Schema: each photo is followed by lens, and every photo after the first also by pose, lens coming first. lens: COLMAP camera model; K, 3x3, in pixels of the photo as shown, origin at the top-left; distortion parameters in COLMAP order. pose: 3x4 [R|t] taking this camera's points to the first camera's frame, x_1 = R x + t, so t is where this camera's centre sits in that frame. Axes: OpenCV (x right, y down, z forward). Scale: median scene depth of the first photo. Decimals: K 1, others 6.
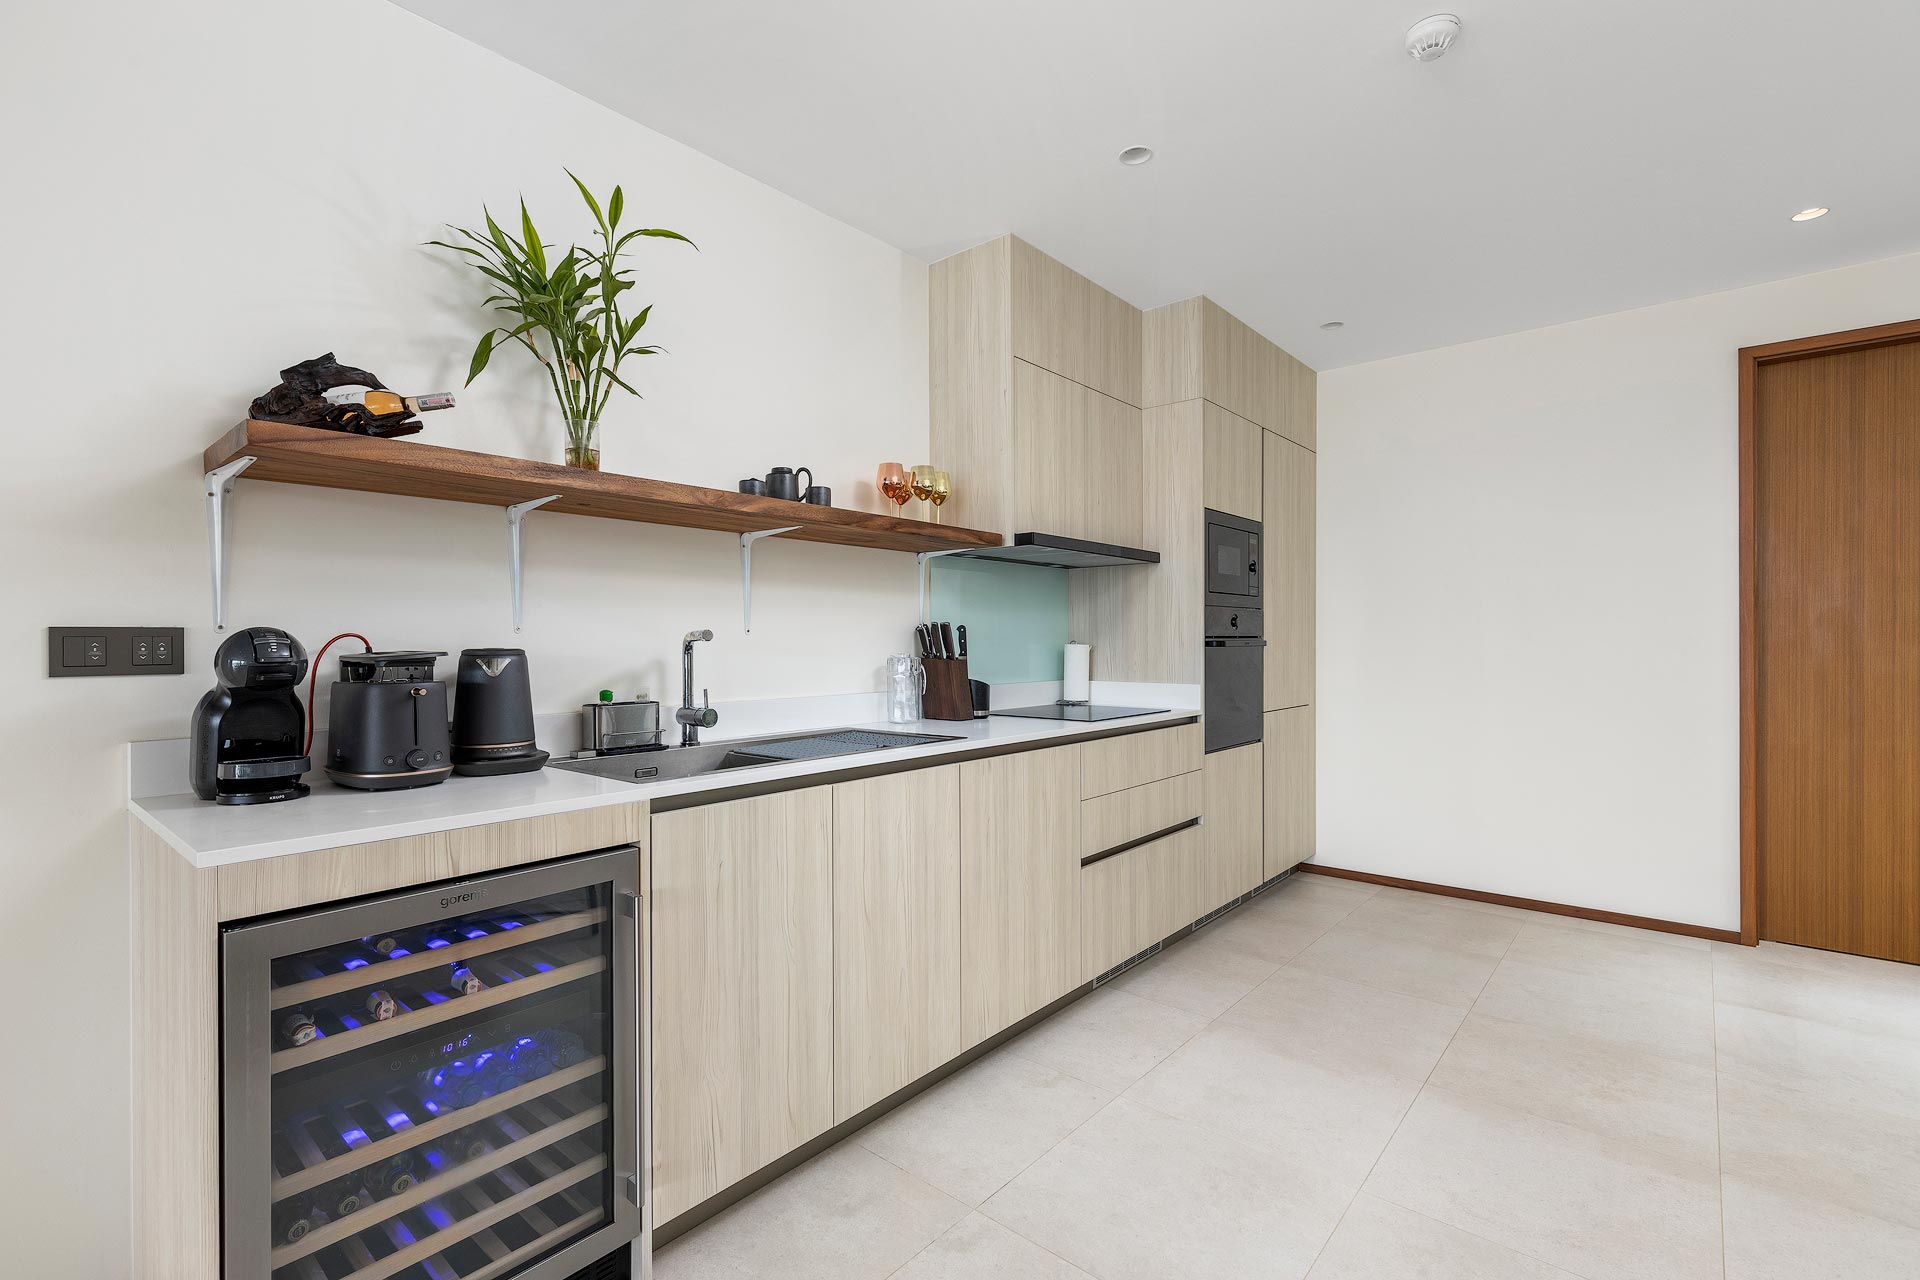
lens RADIAL K [[859.2, 0, 960.0], [0, 859.2, 640.0], [0, 0, 1]] dist [0.003956, 0.000357]
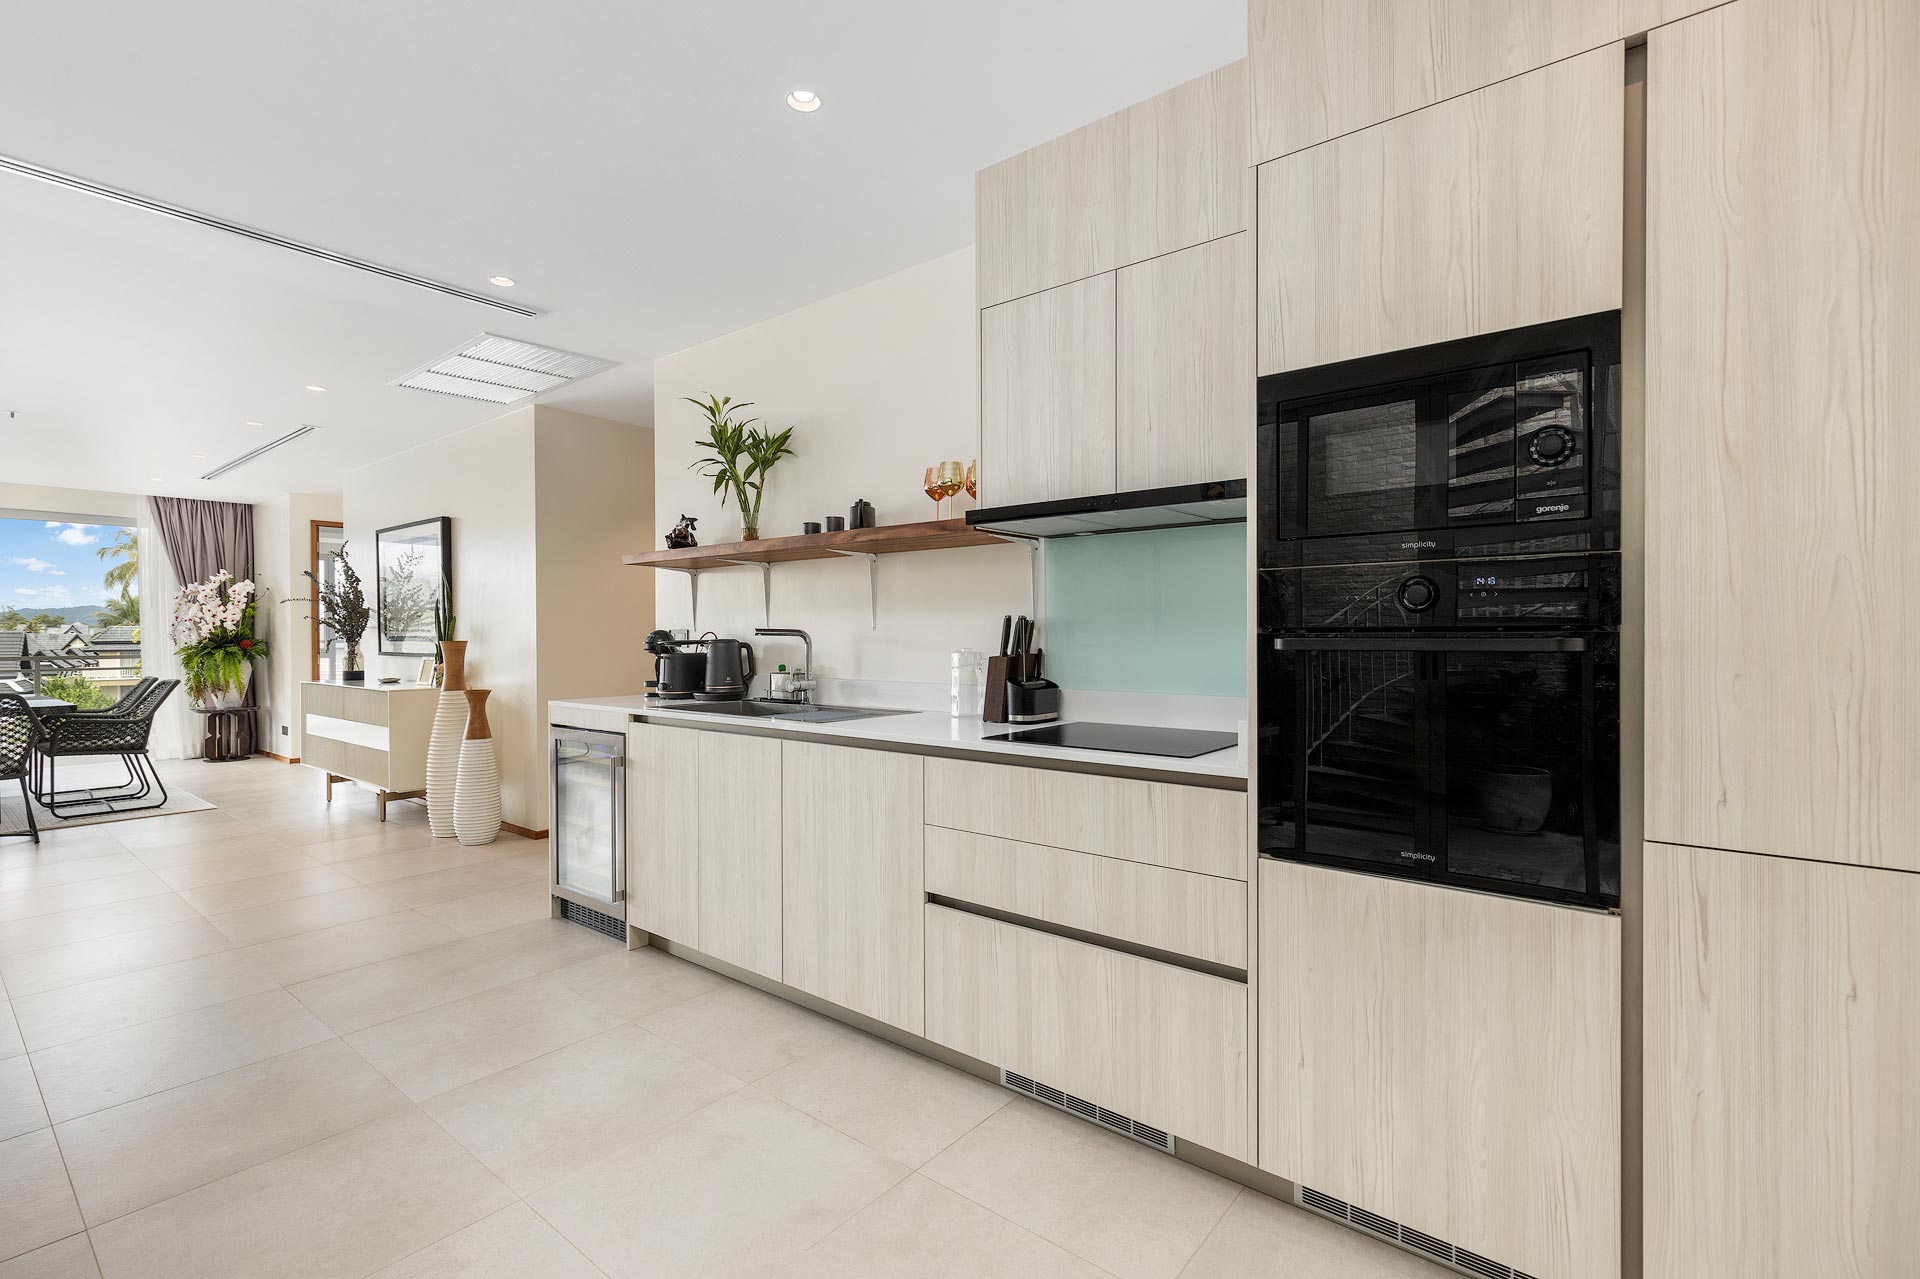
lens RADIAL K [[859.2, 0, 960.0], [0, 859.2, 639.5], [0, 0, 1]] dist [0.003956, 0.000357]
pose [[0.032088, 0.010774, -0.999427, 0.940998], [0.005508, 0.999925, 0.010956, -0.005702], [0.999470, -0.005856, 0.032026, 0.951821]]
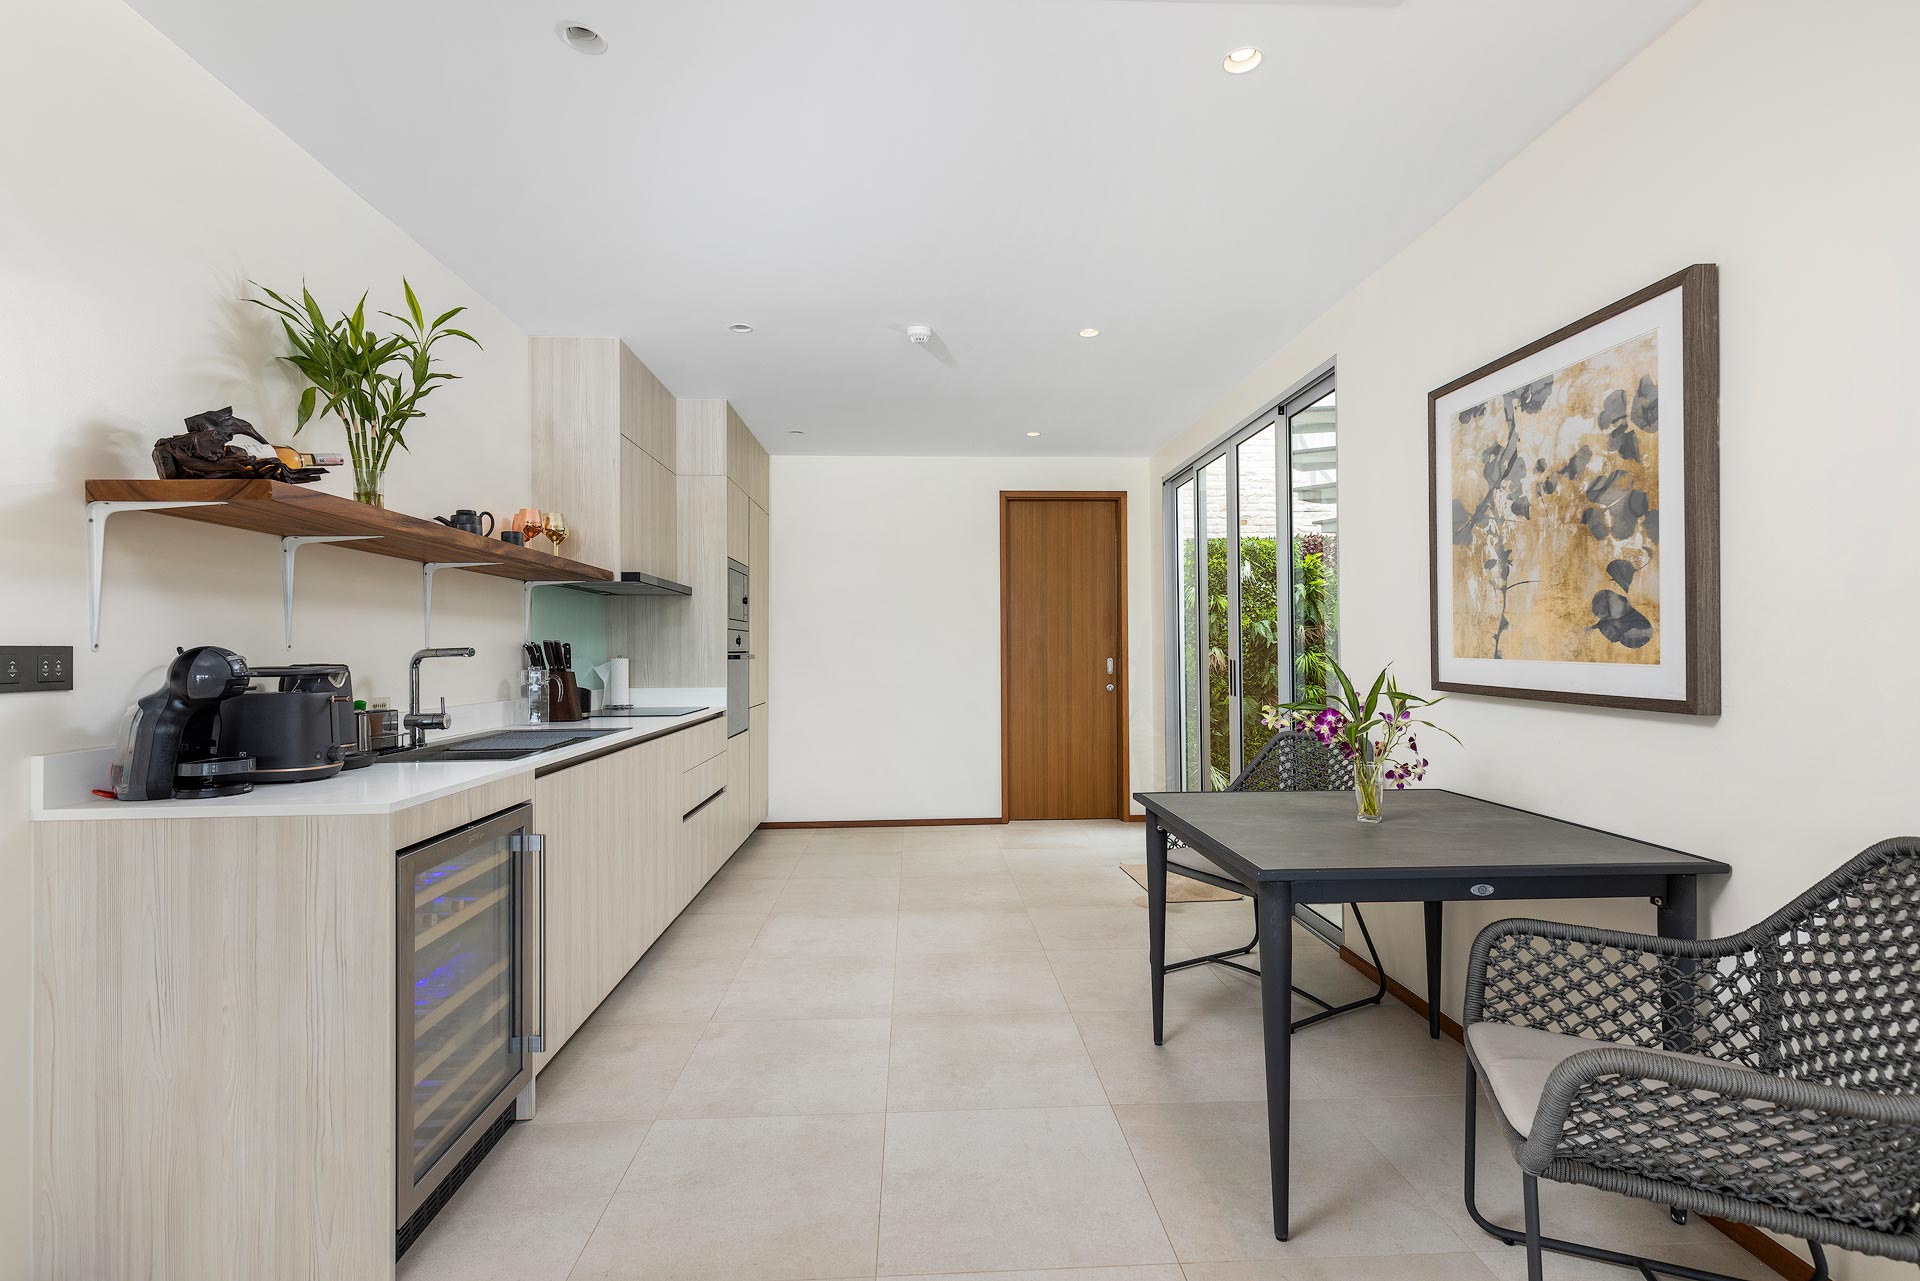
lens RADIAL K [[859.2, 0, 960.0], [0, 859.2, 640.5], [0, 0, 1]] dist [0.003956, 0.000357]
pose [[0.726064, 0.006753, 0.687594, -0.452957], [0.004898, 0.999876, -0.014992, 0.000024], [-0.687610, 0.014253, 0.725941, -0.277154]]
